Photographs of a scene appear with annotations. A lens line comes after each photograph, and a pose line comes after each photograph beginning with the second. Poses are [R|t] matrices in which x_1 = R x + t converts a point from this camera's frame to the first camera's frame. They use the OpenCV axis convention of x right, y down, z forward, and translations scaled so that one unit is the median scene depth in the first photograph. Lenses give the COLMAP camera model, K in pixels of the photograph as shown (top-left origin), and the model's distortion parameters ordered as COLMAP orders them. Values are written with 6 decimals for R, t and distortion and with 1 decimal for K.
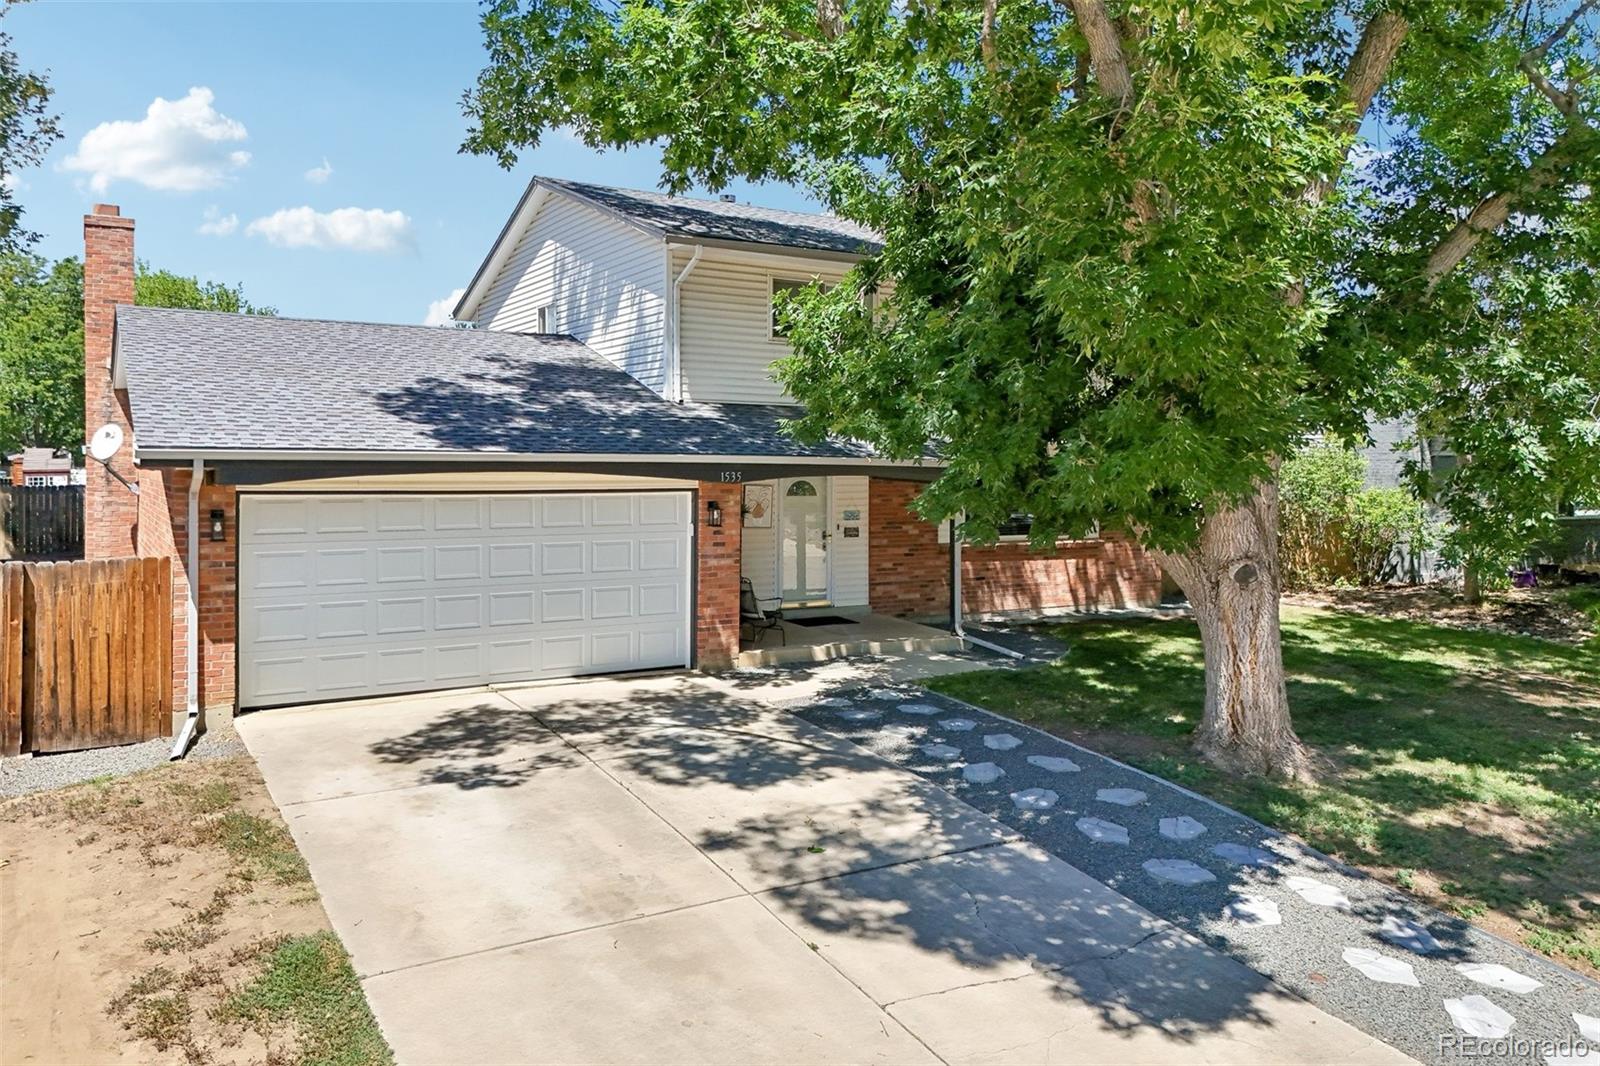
lens RADIAL K [[1201.9, 0, 807.9], [0, 1201.9, 531.4], [0, 0, 1]] dist [0.009525, 0.001043]
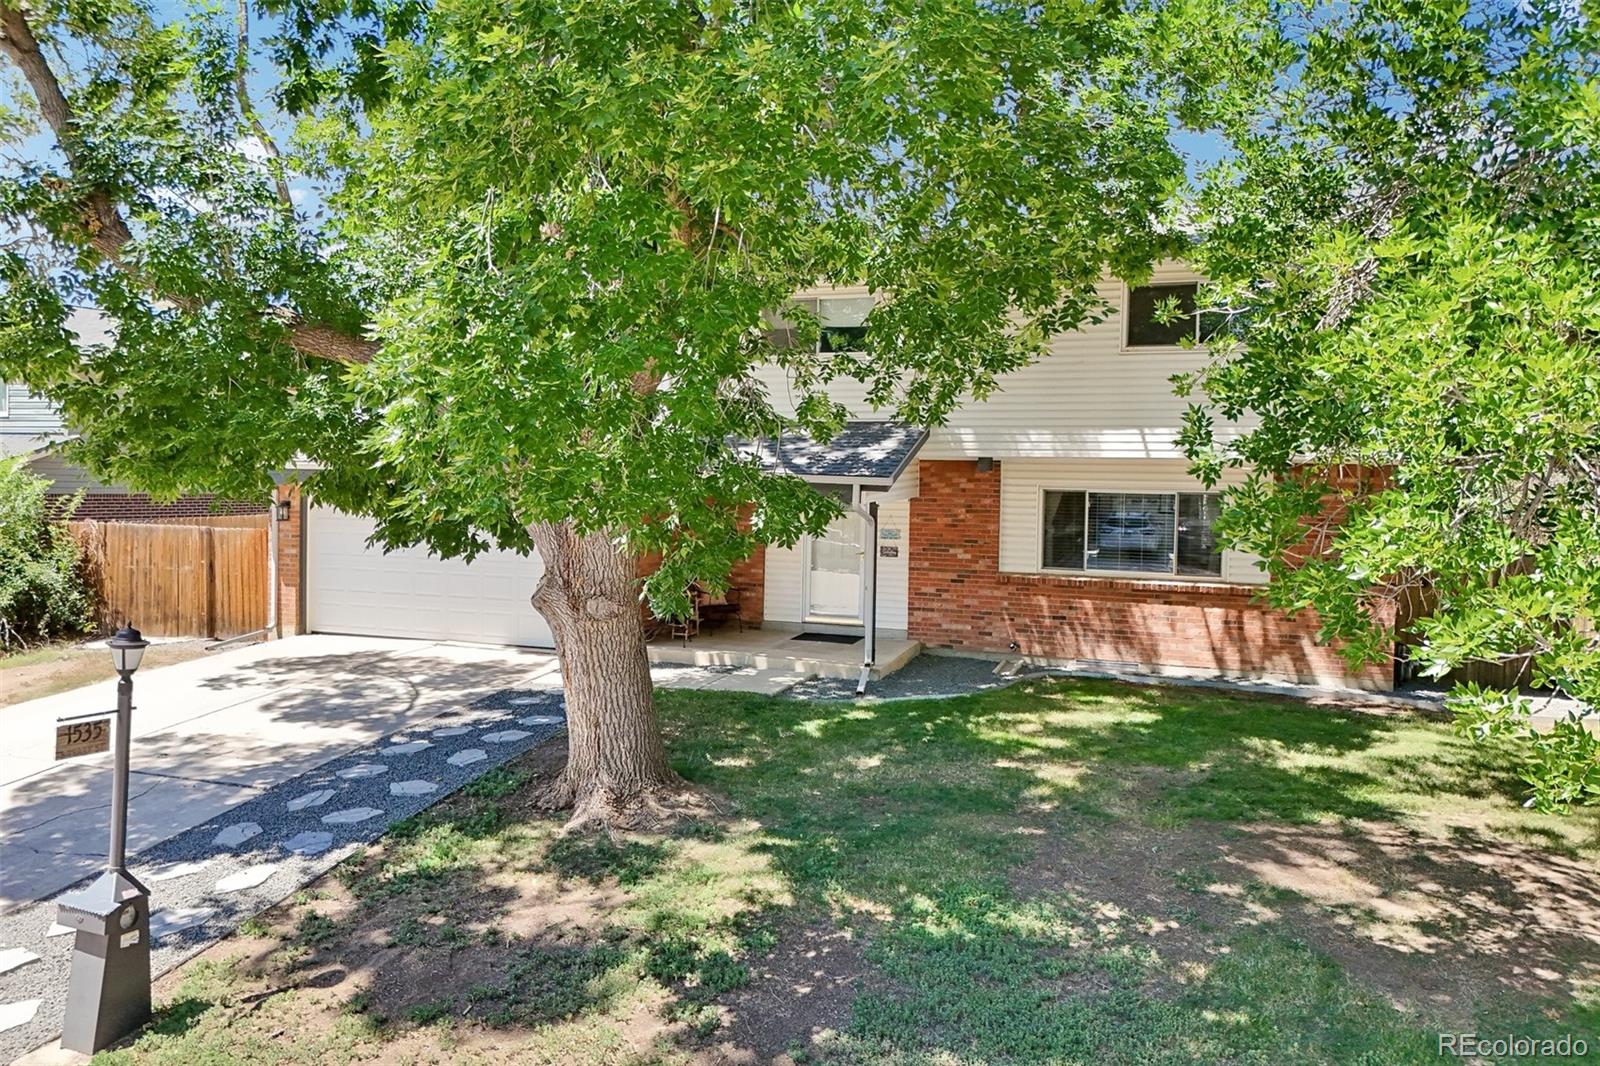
lens RADIAL K [[1201.9, 0, 808.0], [0, 1201.9, 533.7], [0, 0, 1]] dist [0.009525, 0.001043]
pose [[0.633512, 0.038583, -0.772770, 0.656754], [-0.063186, 0.998000, -0.001972, -0.006765], [0.771148, 0.050078, 0.634683, 0.314983]]
